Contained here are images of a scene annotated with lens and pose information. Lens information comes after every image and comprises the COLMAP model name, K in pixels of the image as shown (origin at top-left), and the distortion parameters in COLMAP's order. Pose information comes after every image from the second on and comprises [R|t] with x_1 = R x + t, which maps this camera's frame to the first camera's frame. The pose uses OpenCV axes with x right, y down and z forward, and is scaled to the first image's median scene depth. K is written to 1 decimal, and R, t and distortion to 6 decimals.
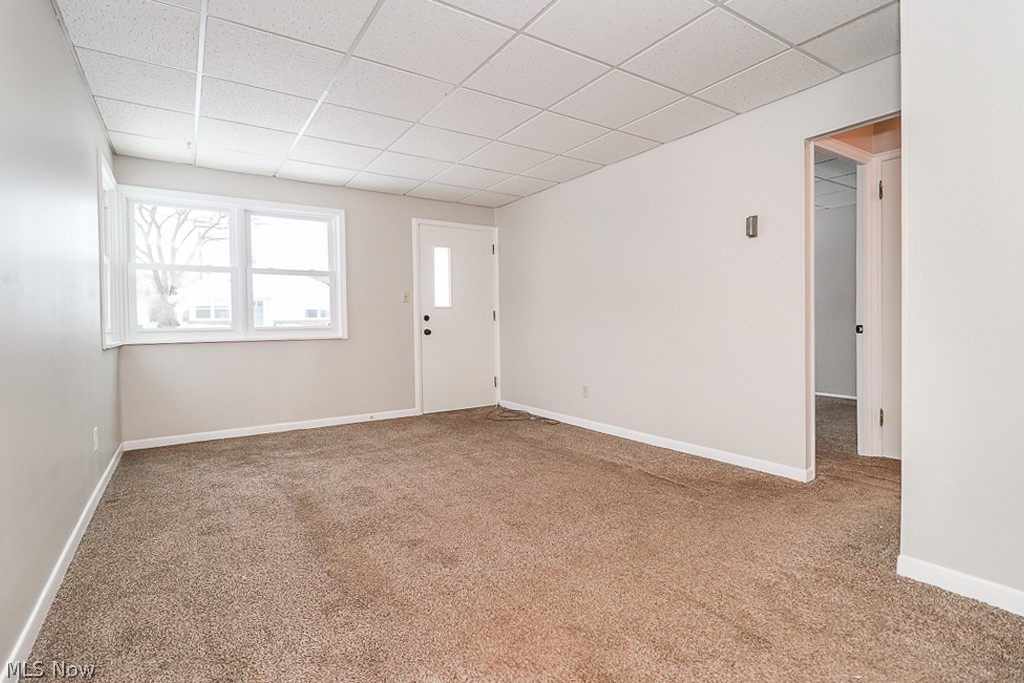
lens RADIAL K [[495.8, 0, 512.0], [0, 495.8, 341.5], [0, 0, 1]] dist [0.003925, 0.000005]
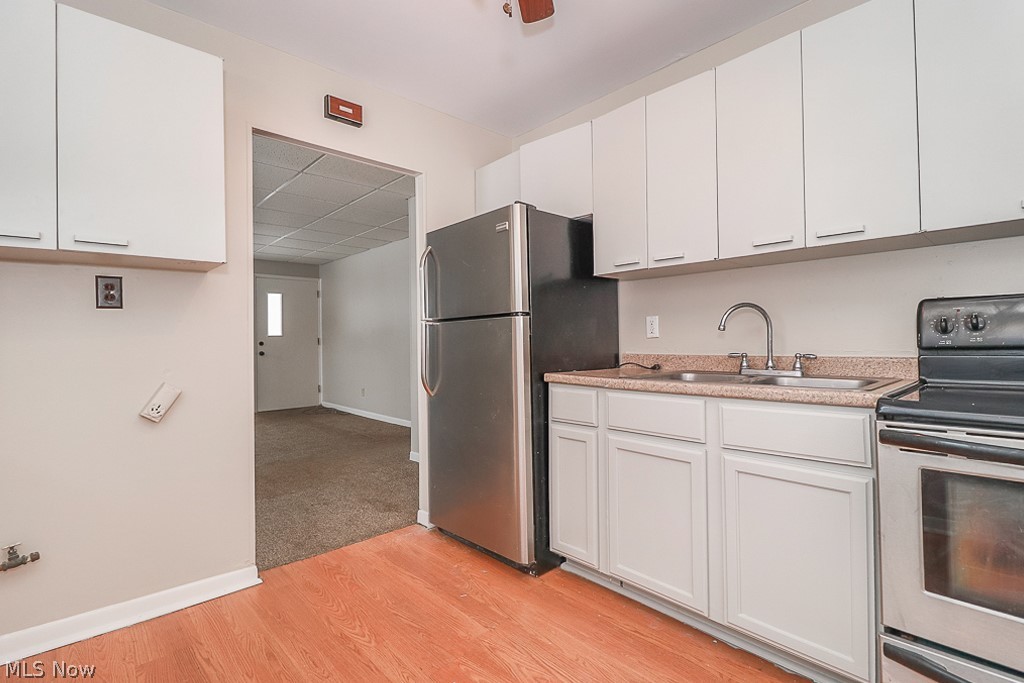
lens RADIAL K [[482.5, 0, 512.8], [0, 482.5, 331.6], [0, 0, 1]] dist [0.000481, -0.000675]
pose [[0.987460, -0.000571, 0.157869, 0.350192], [0.009355, 0.998448, -0.054906, 0.000668], [-0.157593, 0.055694, 0.985932, -0.514141]]
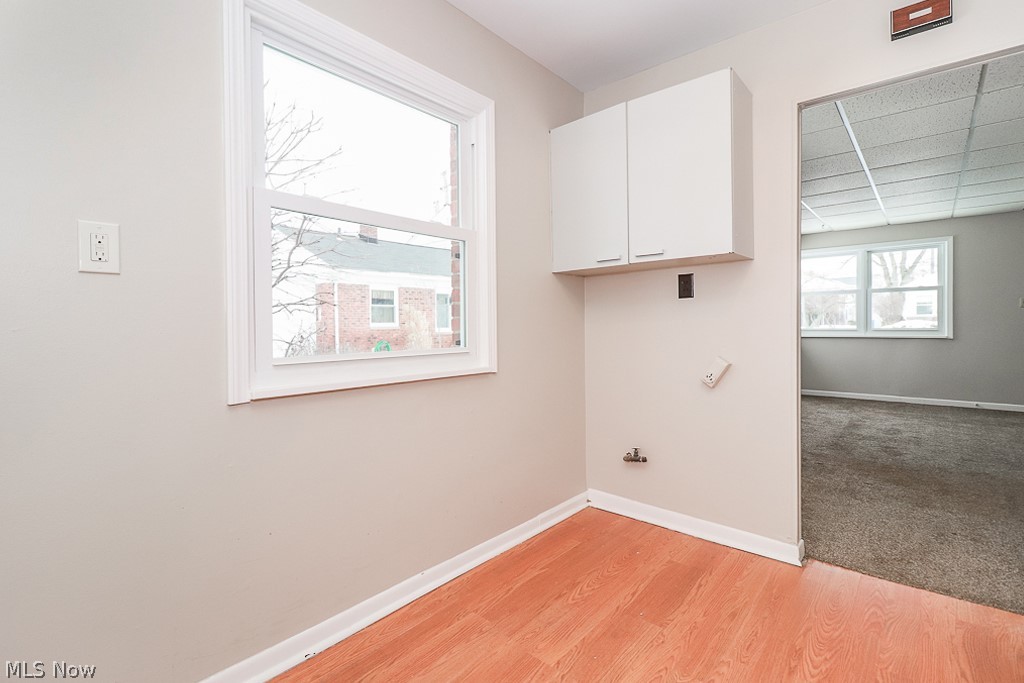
lens RADIAL K [[480.1, 0, 507.4], [0, 480.1, 328.5], [0, 0, 1]] dist [0.001767, -0.000348]
pose [[0.261954, 0.017931, -0.964914, 0.544741], [-0.031378, 0.999457, 0.010054, -0.007999], [0.964570, 0.027643, 0.262374, -0.403349]]
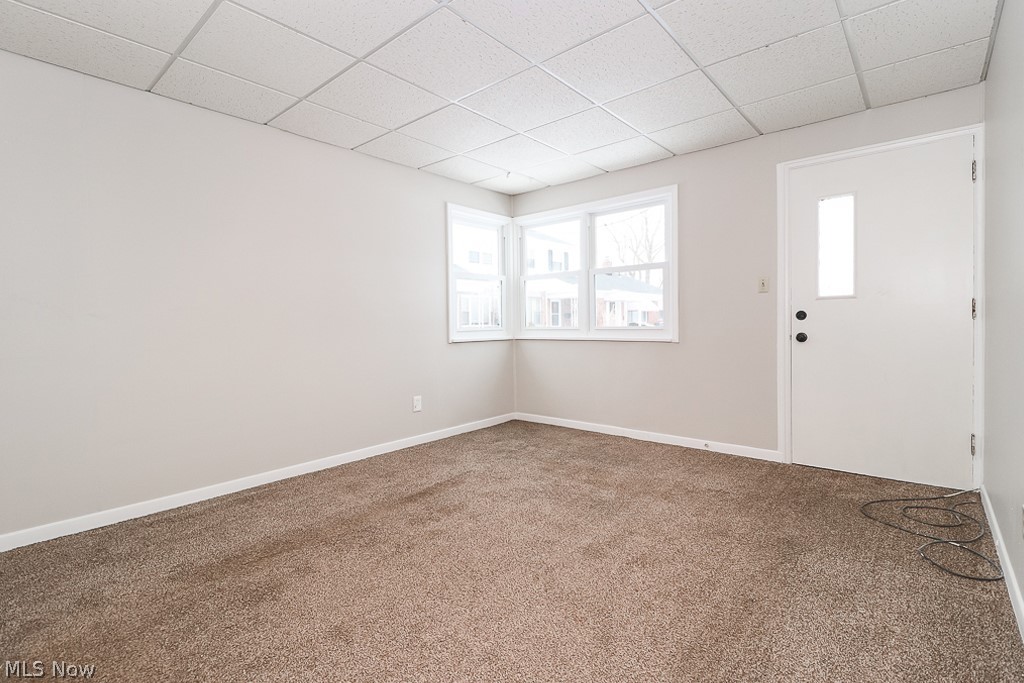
lens RADIAL K [[482.5, 0, 512.8], [0, 482.5, 331.6], [0, 0, 1]] dist [0.000481, -0.000675]
pose [[0.268294, 0.025494, -0.963000, 0.358540], [-0.028124, 0.999431, 0.018623, -0.030376], [0.962927, 0.022087, 0.268858, 0.531822]]
